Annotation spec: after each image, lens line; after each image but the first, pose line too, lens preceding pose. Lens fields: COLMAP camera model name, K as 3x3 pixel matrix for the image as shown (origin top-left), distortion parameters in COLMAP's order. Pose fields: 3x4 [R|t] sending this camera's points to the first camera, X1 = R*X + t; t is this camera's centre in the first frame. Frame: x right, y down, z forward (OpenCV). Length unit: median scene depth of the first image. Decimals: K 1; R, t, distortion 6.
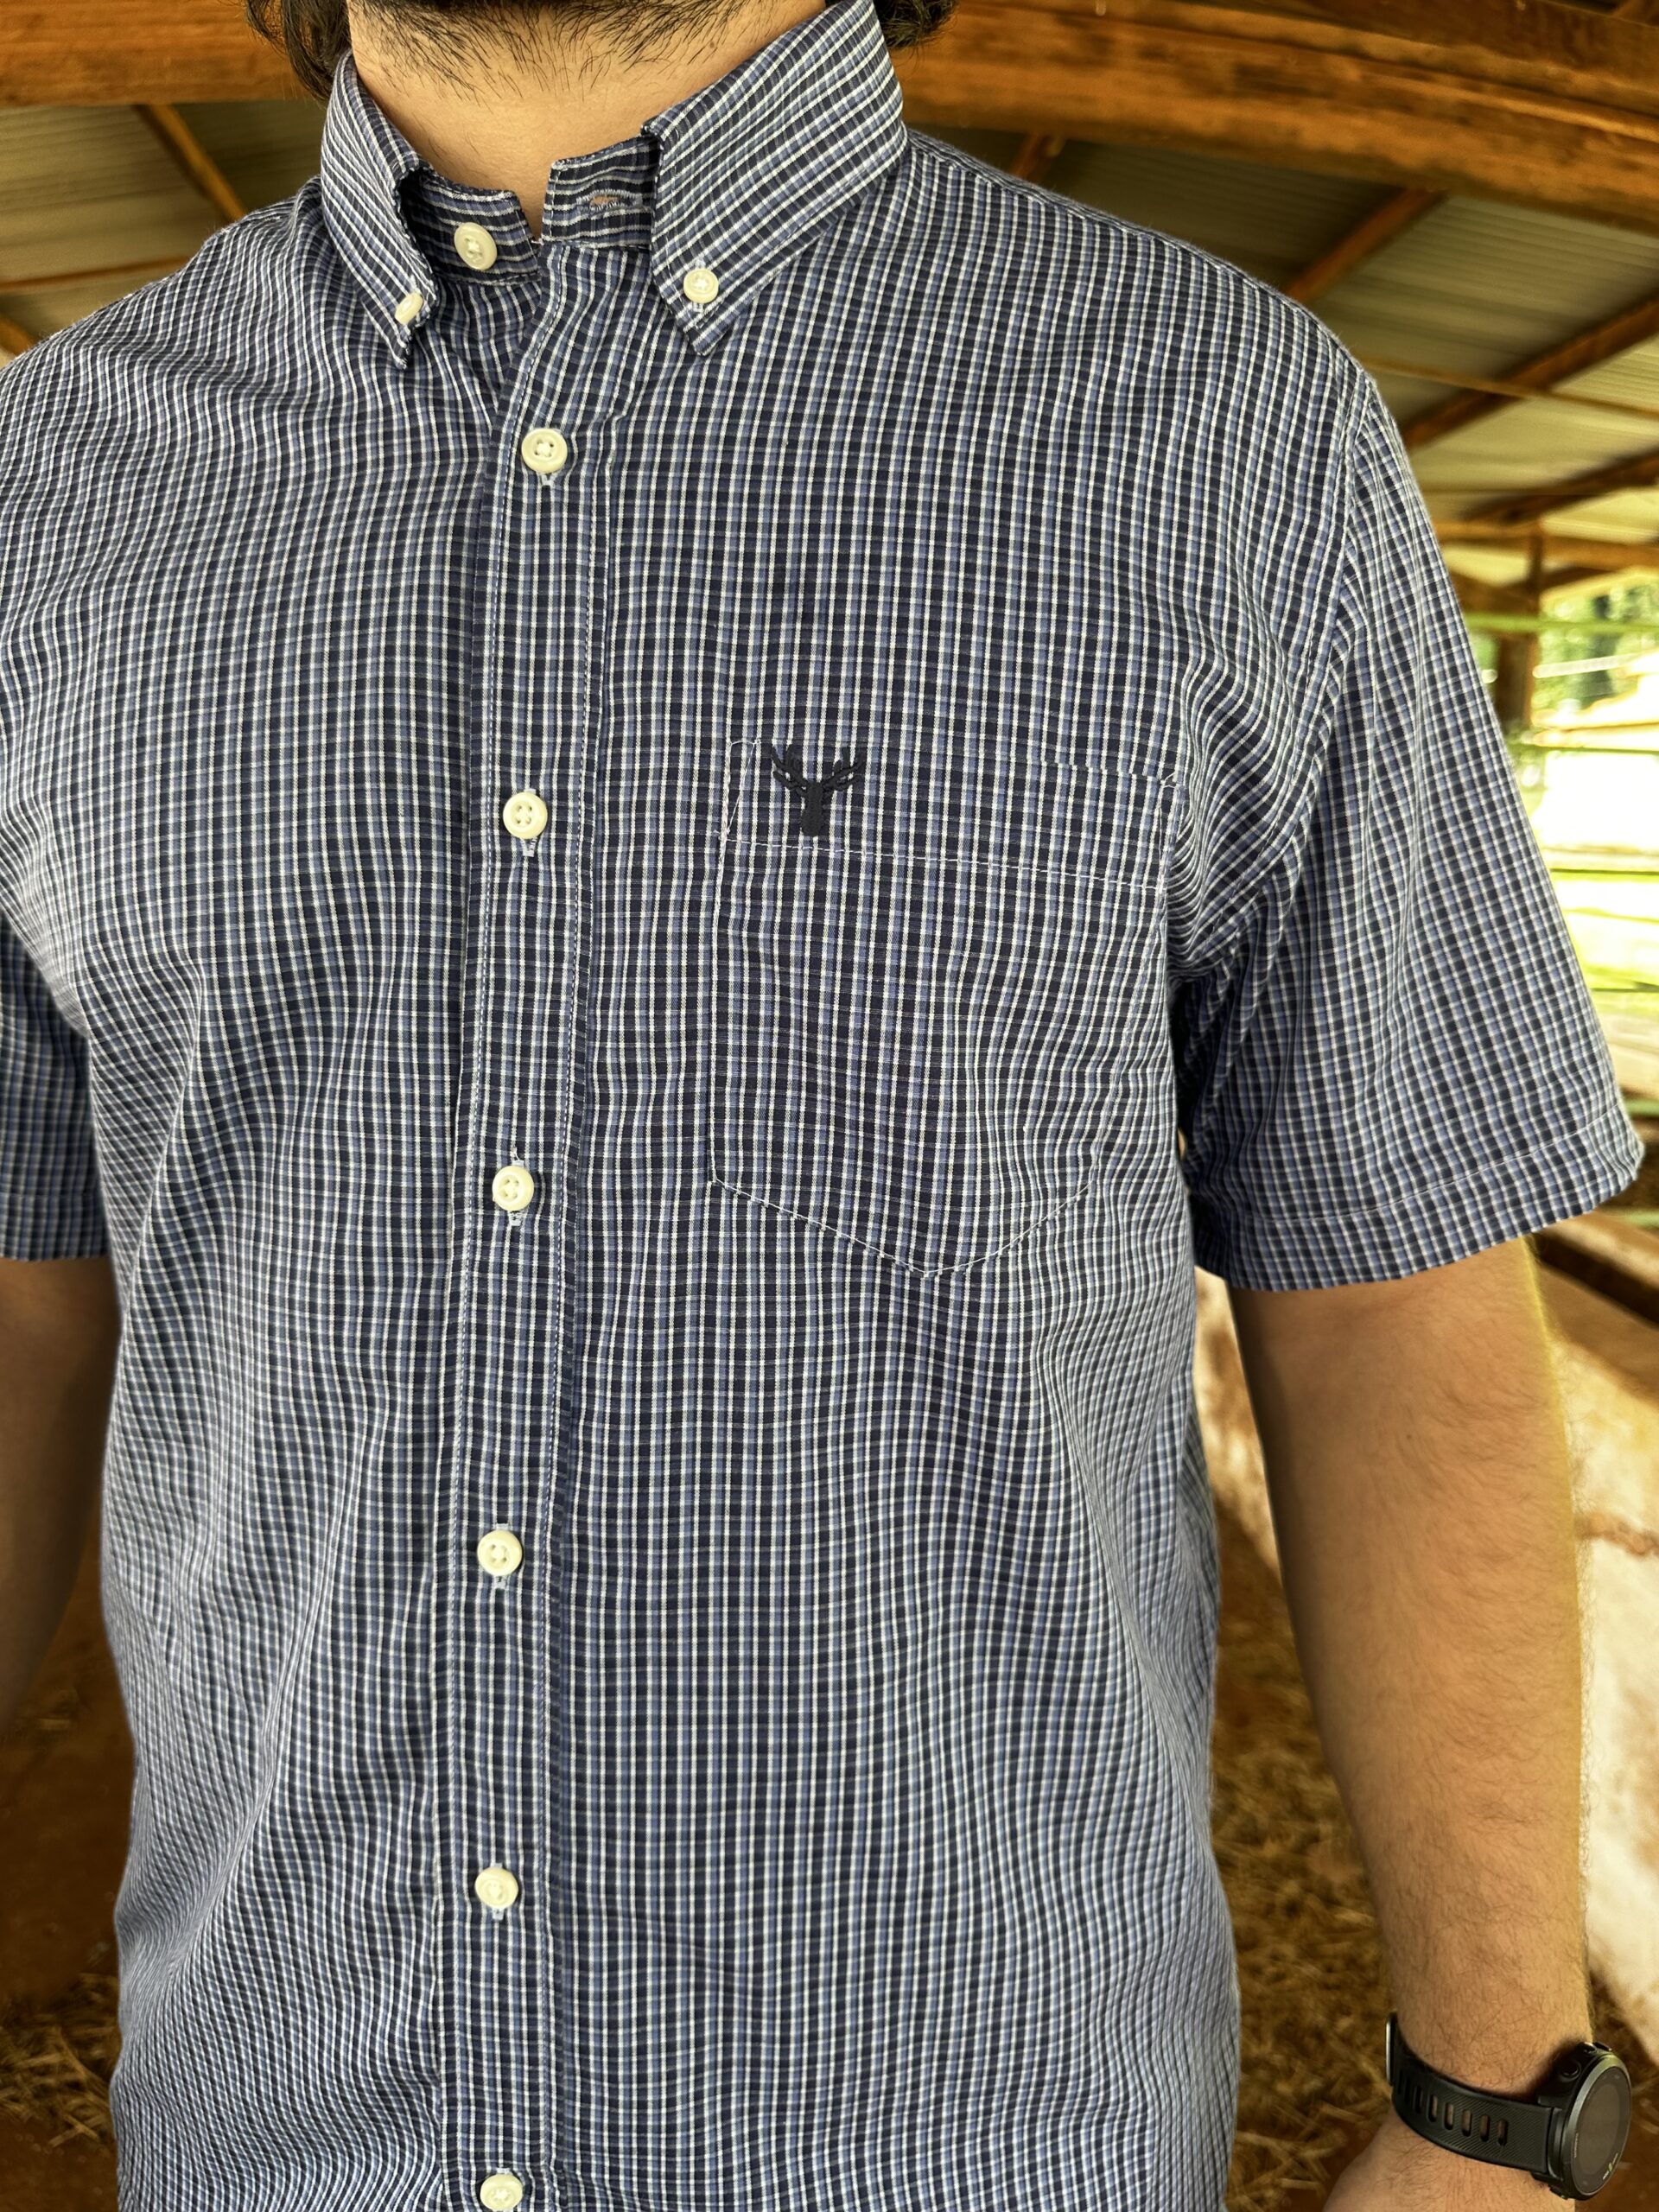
lens RADIAL K [[1595.8, 0, 827.2], [0, 1595.8, 1111.0], [0, 0, 1]] dist [-0.013003, -0.007024]
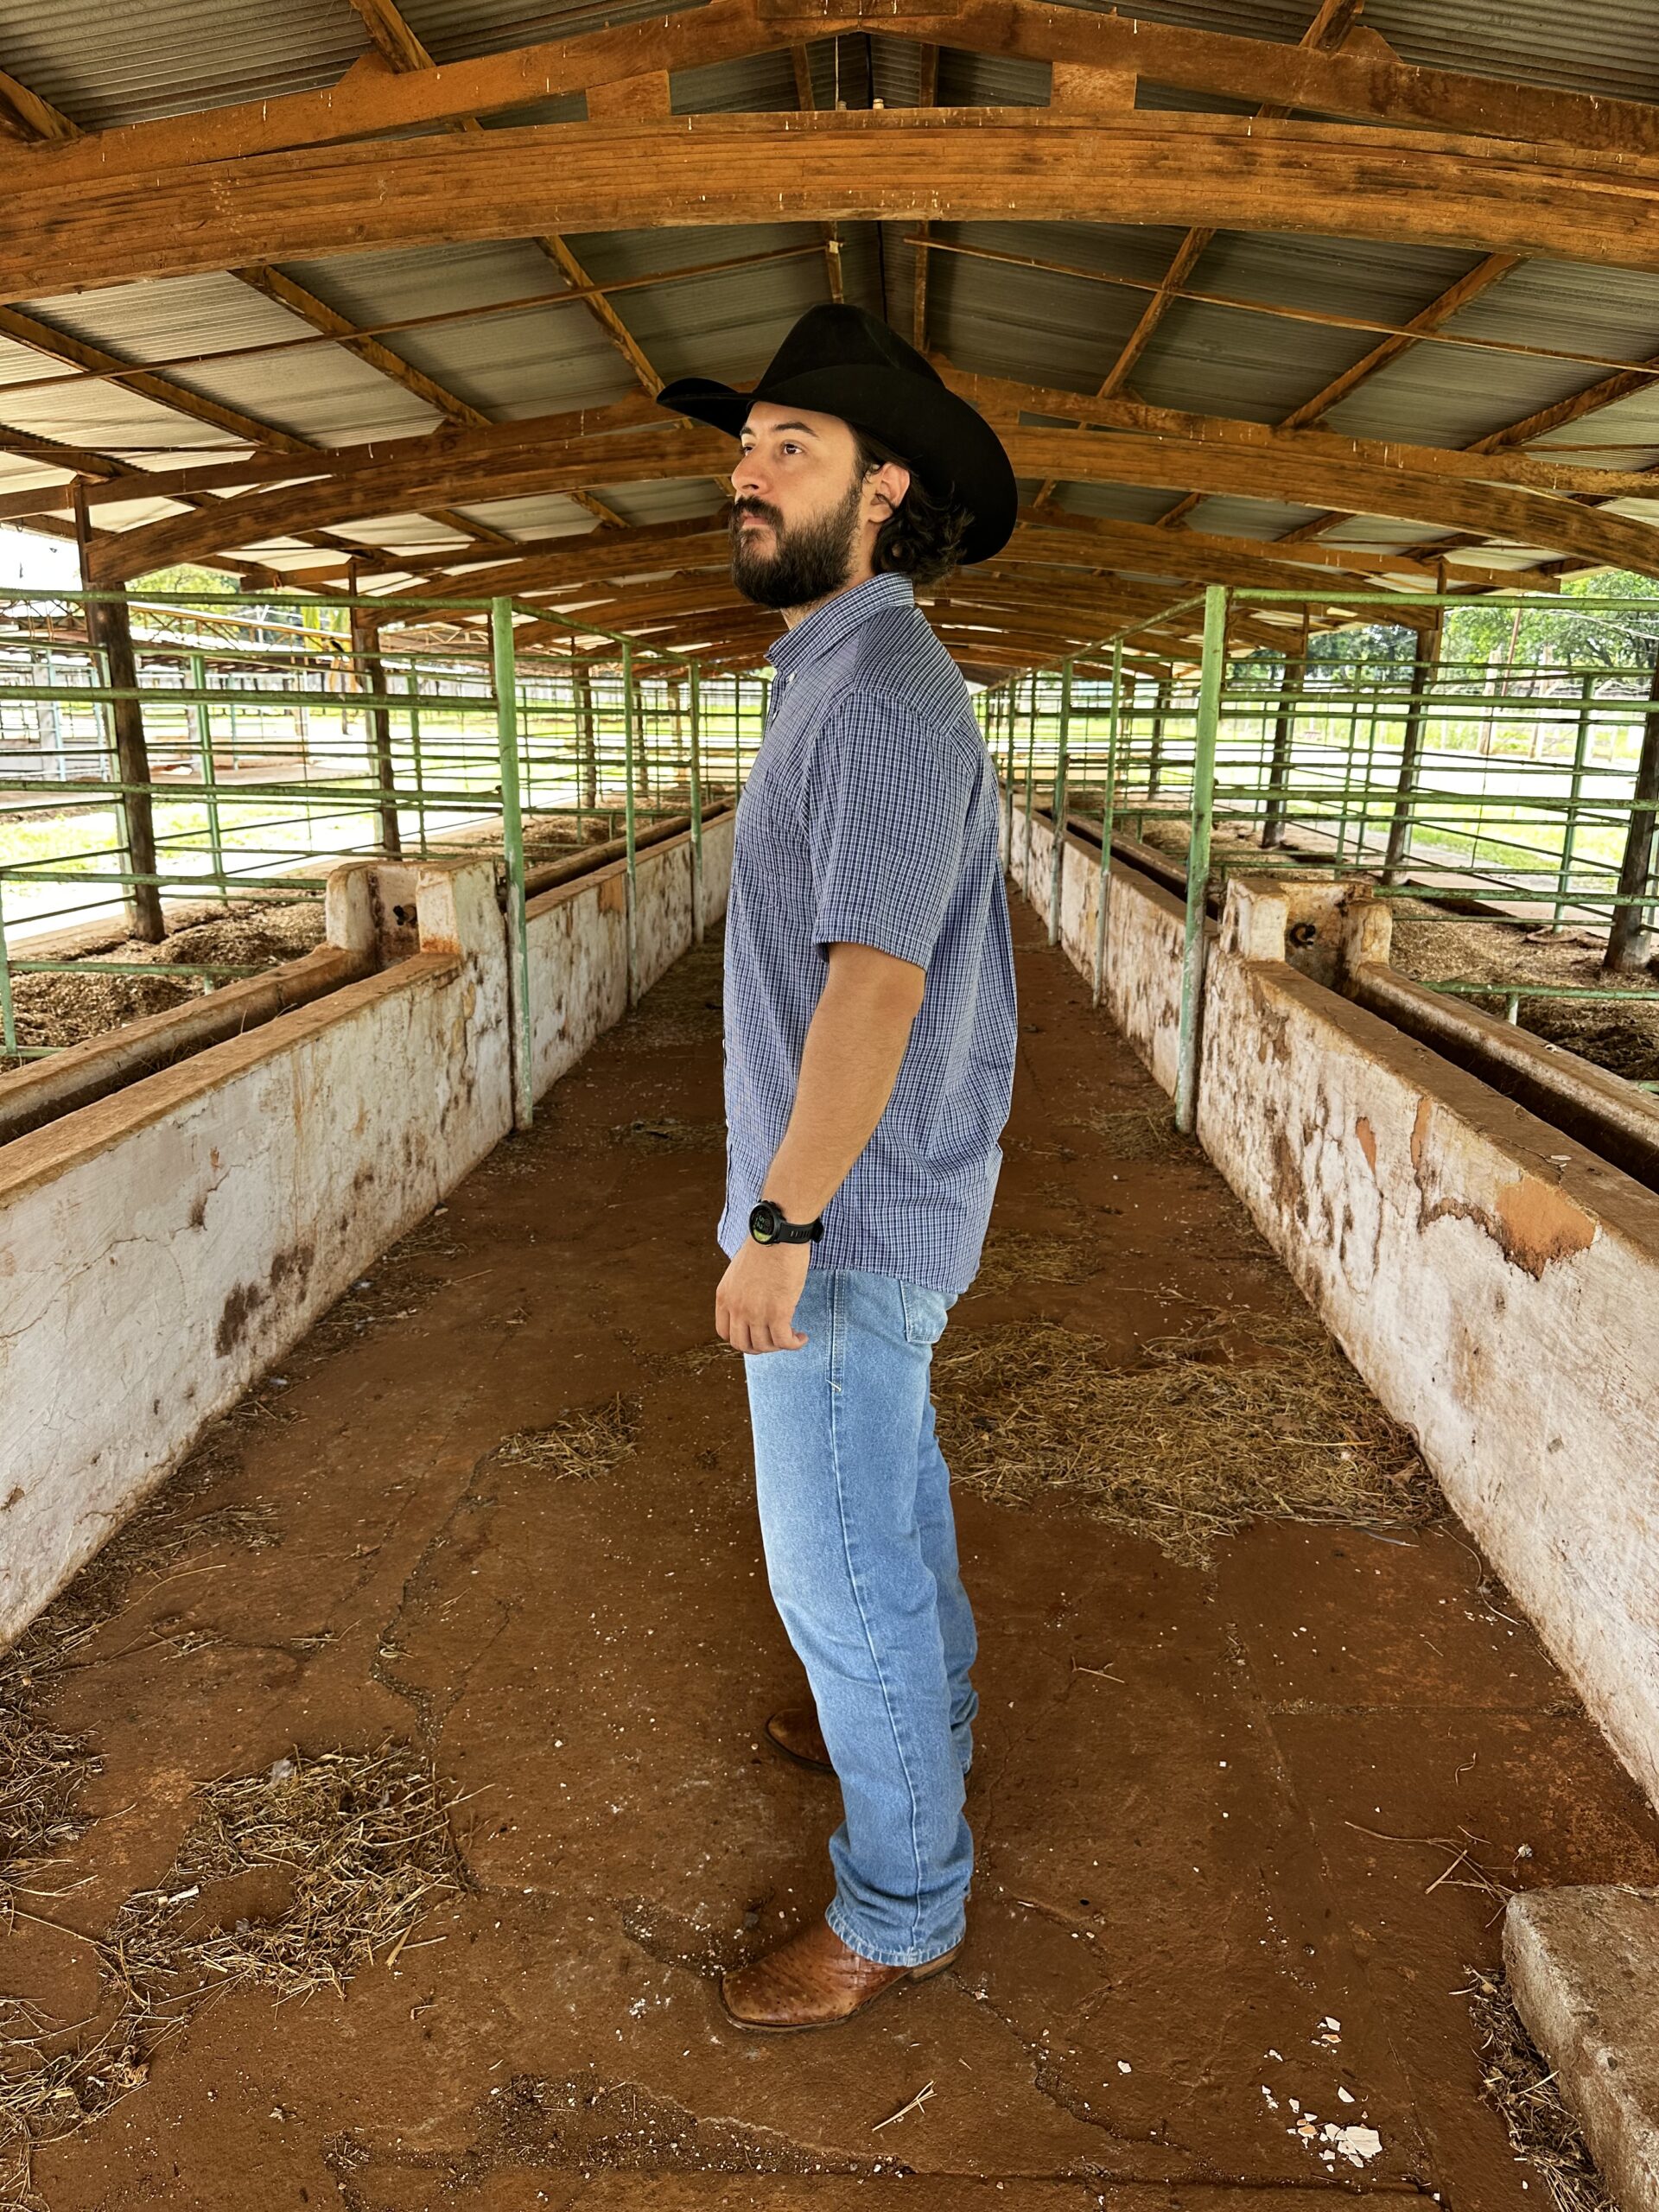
lens RADIAL K [[1558.9, 0, 841.4], [0, 1558.9, 1100.8], [0, 0, 1]] dist [0.007632, -0.014604]
pose [[0.990644, 0.032257, -0.132604, 0.035763], [-0.026043, 0.998492, 0.048335, 0.043426], [0.133963, -0.044429, 0.989990, -0.341189]]
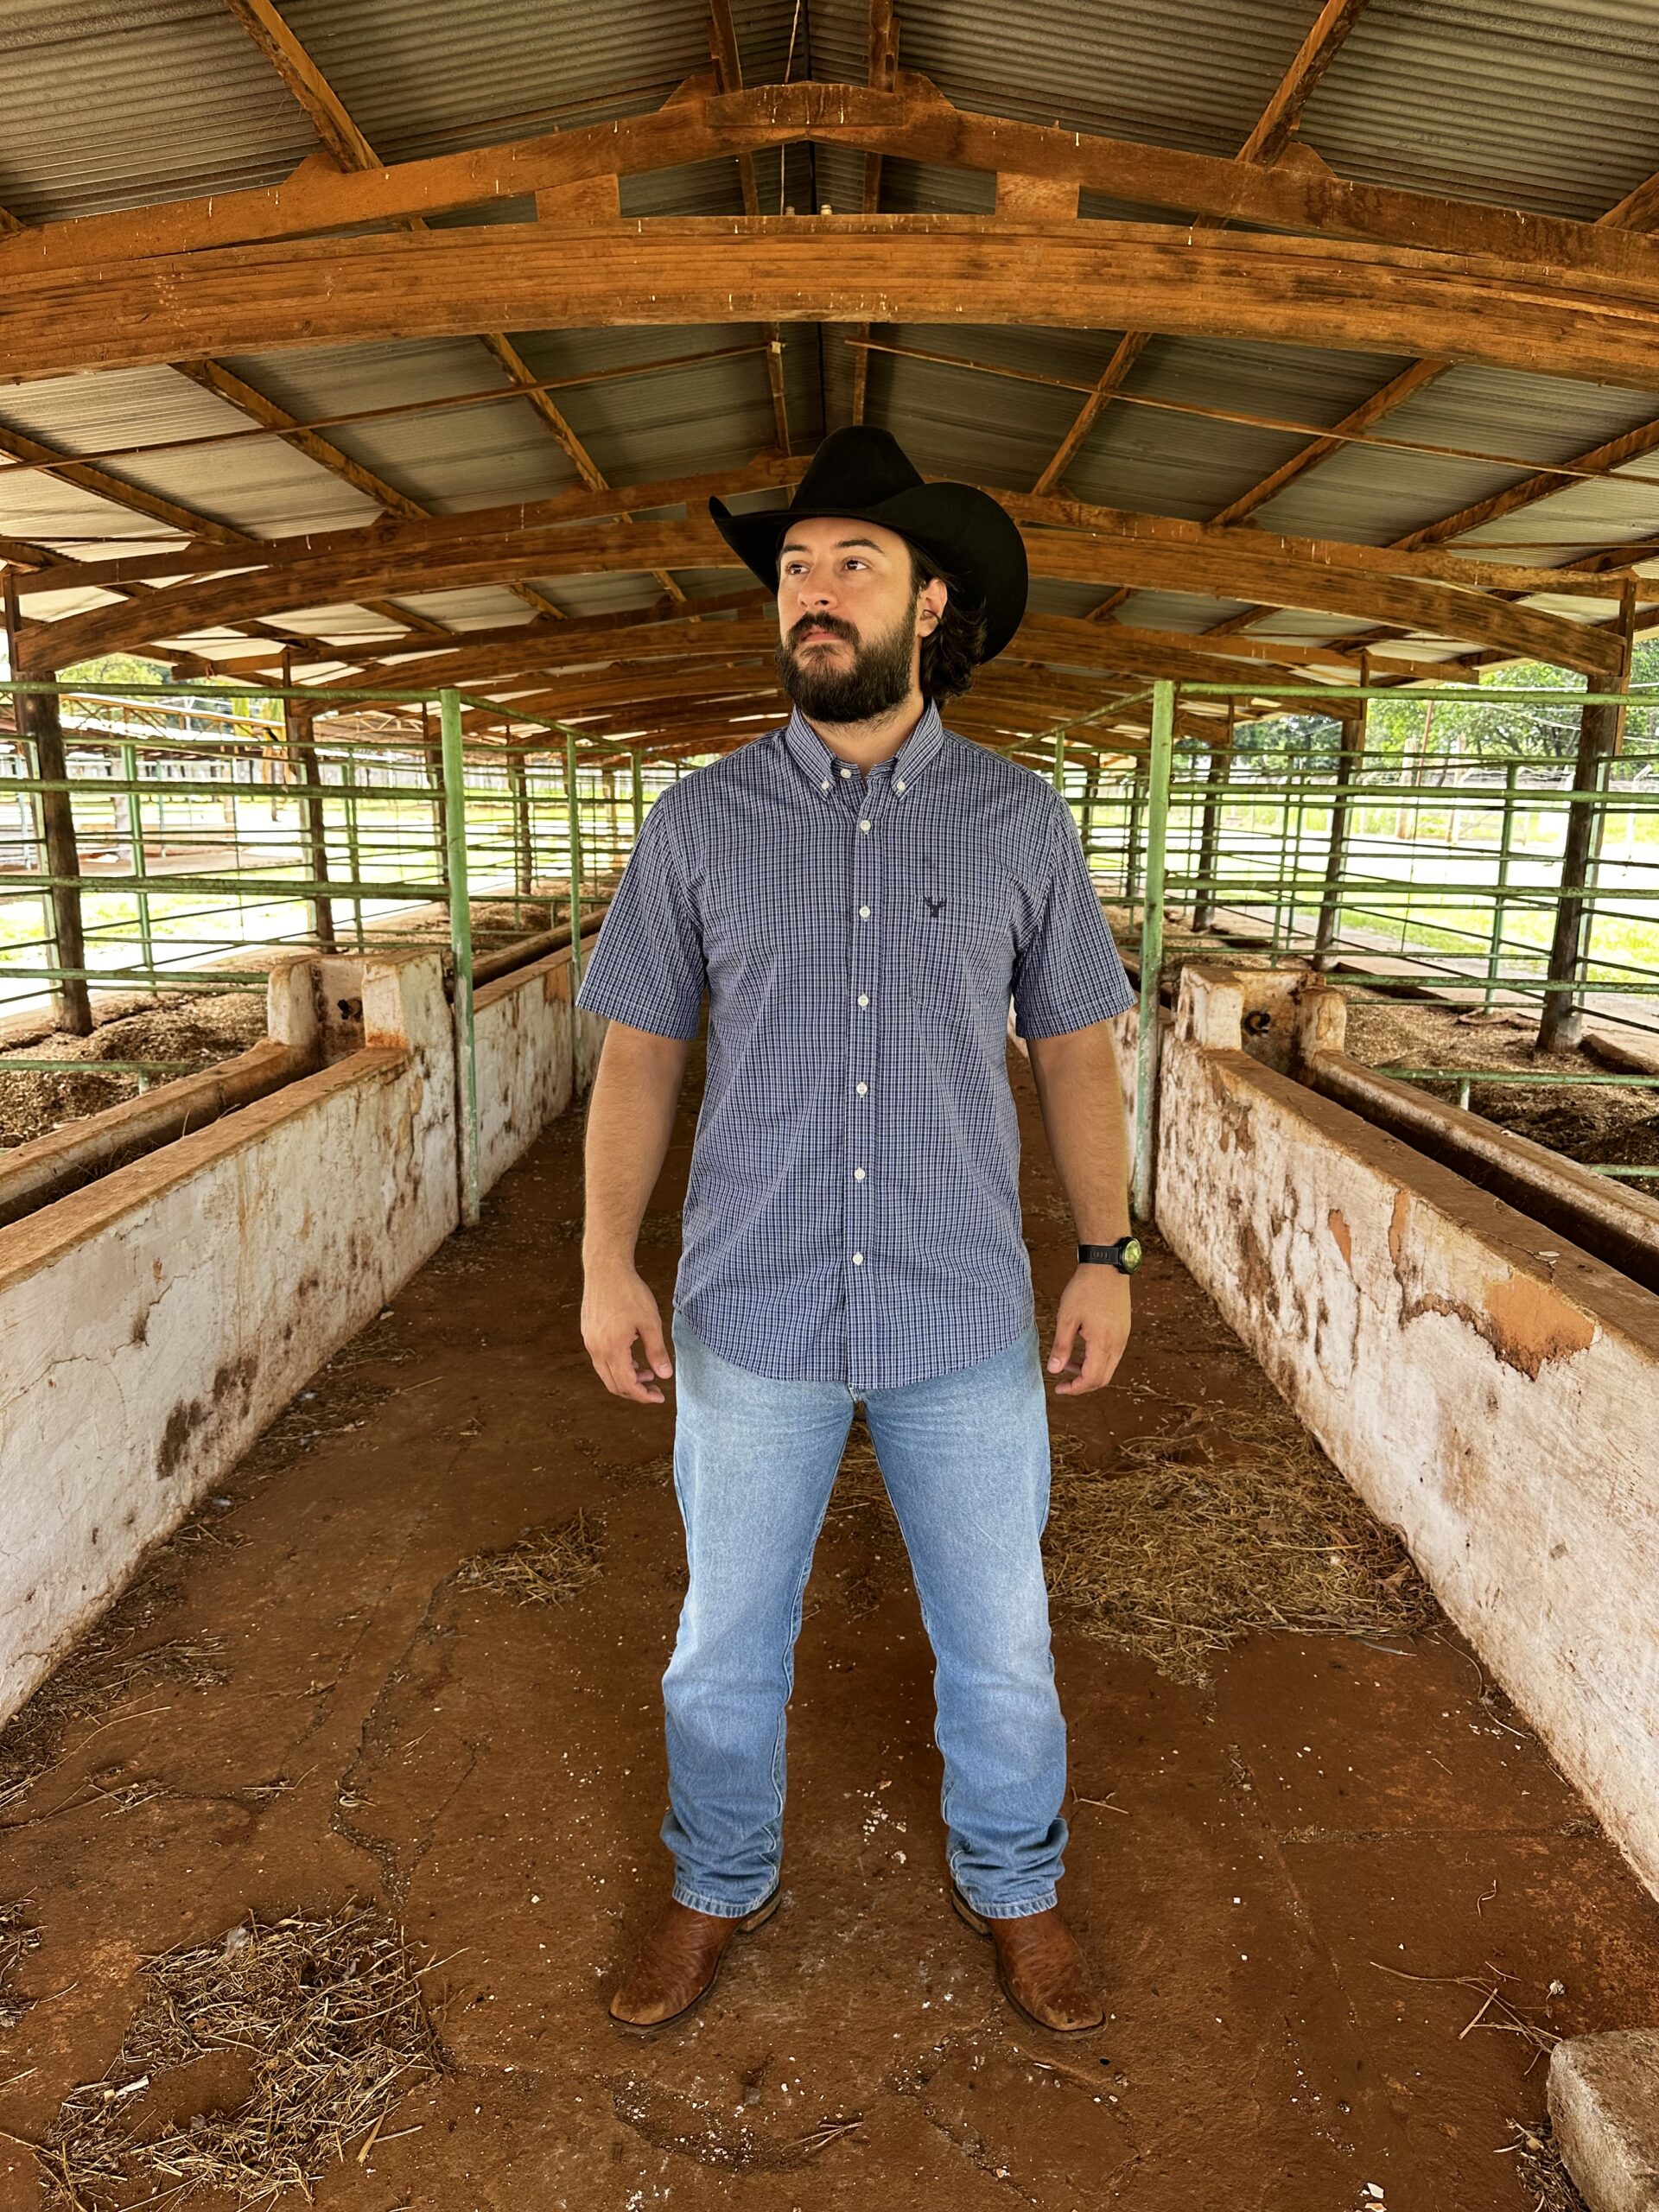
lens RADIAL K [[1559.4, 0, 840.5], [0, 1559.4, 1109.1], [0, 0, 1]] dist [0.004877, -0.010527]
pose [[0.995629, 0.016199, -0.091980, 0.012909], [-0.016241, 0.999868, 0.000295, 0.034892], [0.091973, 0.001200, 0.995761, -0.323210]]
